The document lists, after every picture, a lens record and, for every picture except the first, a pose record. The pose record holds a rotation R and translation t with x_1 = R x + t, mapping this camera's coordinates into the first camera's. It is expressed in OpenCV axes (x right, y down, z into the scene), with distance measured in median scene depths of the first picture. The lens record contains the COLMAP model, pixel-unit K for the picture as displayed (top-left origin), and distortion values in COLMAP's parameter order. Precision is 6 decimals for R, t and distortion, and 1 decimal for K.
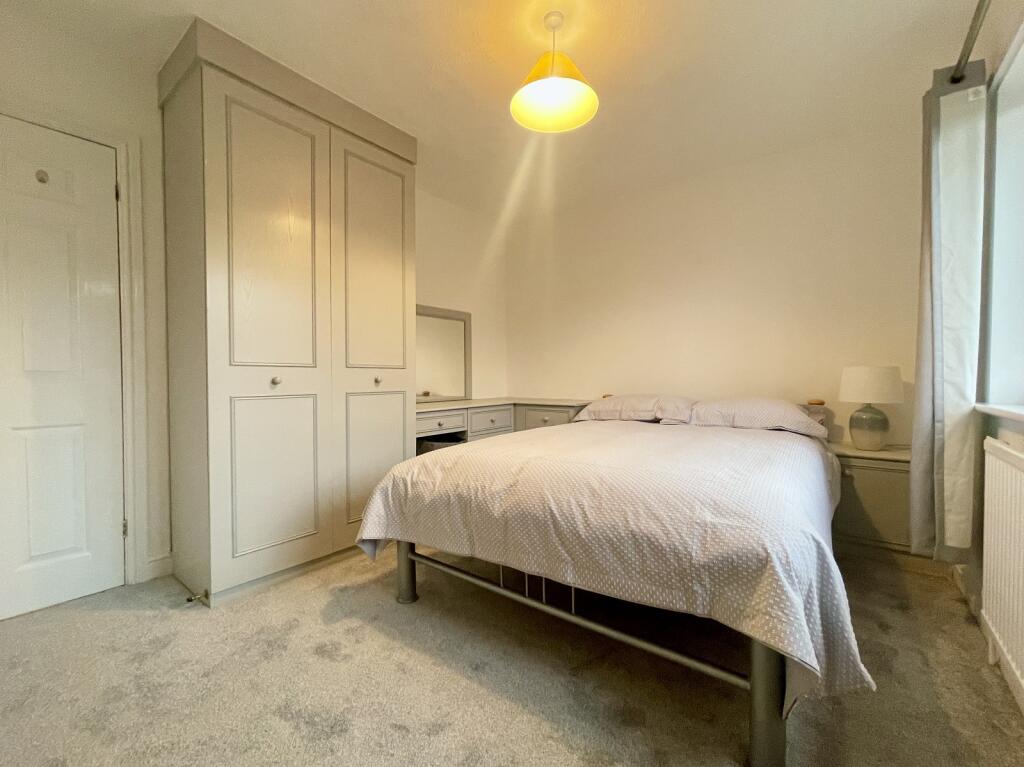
lens RADIAL K [[438.9, 0, 508.8], [0, 438.9, 389.2], [0, 0, 1]] dist [-0.000778, 0.000102]
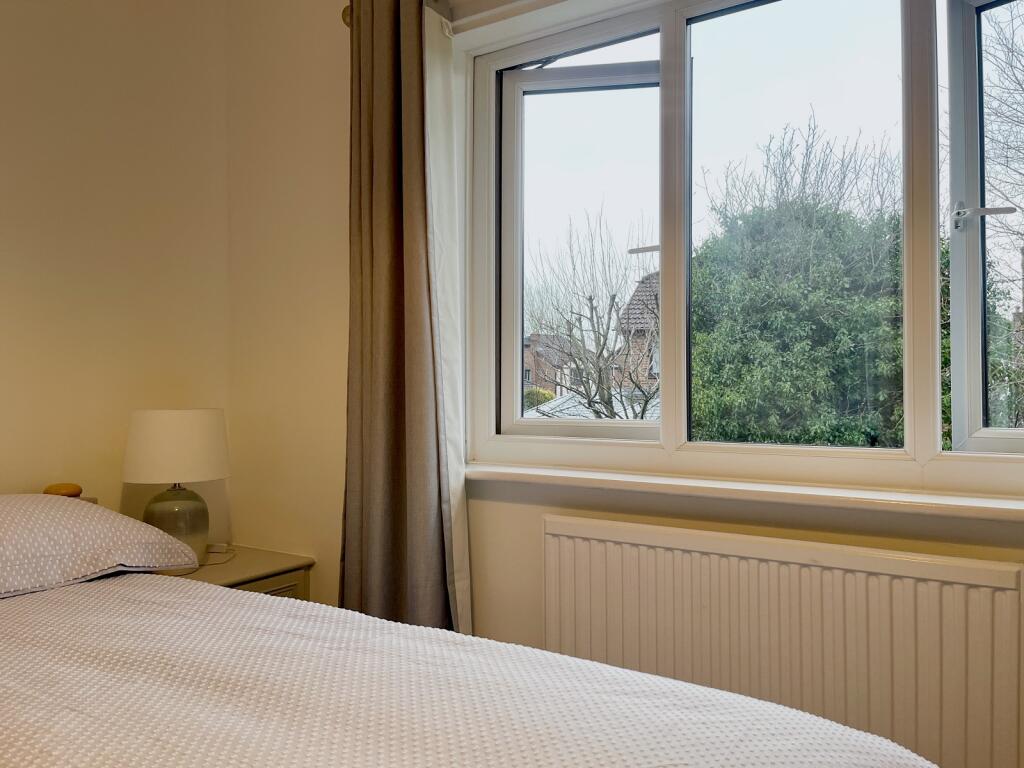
lens RADIAL K [[774.0, 0, 513.9], [0, 774.0, 379.7], [0, 0, 1]] dist [0.053229, -0.067843]
pose [[-0.089092, 0.000305, 0.996023, -0.170935], [0.032972, 0.999453, 0.002643, -0.101673], [-0.995478, 0.033076, -0.089053, 0.928809]]
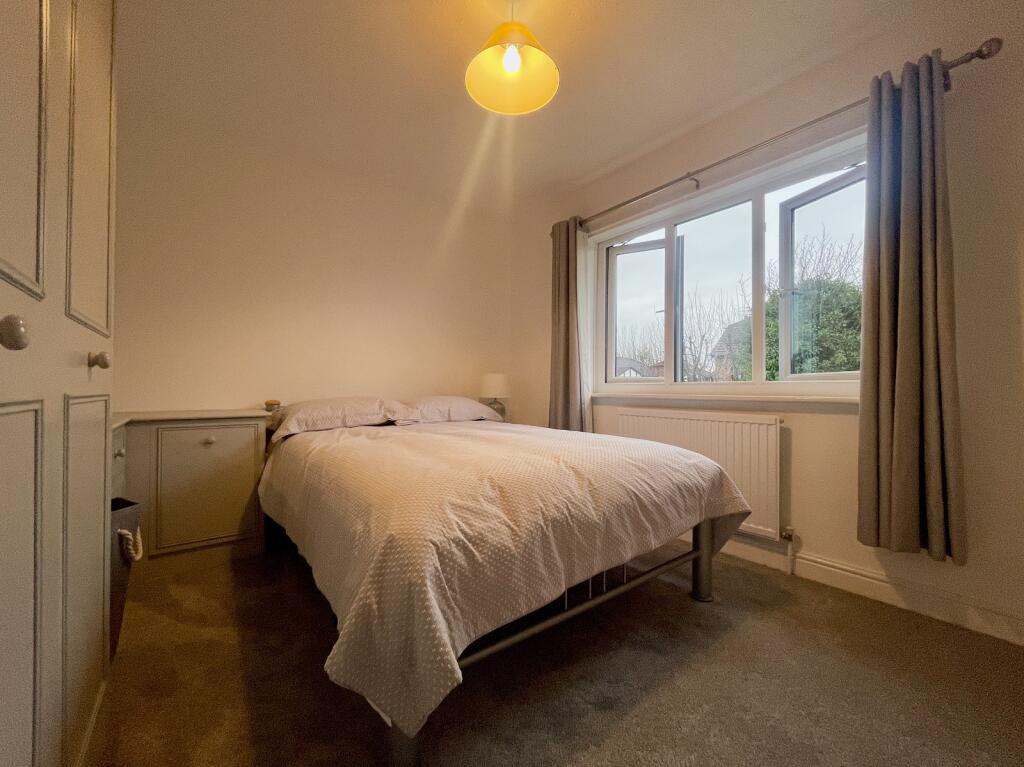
lens RADIAL K [[413.5, 0, 509.7], [0, 413.5, 384.5], [0, 0, 1]] dist [-0.003382, 0.000324]
pose [[0.252809, 0.007994, 0.967483, -0.755648], [0.026482, 0.999534, -0.015178, 0.011056], [-0.967154, 0.029458, 0.252479, 0.795012]]
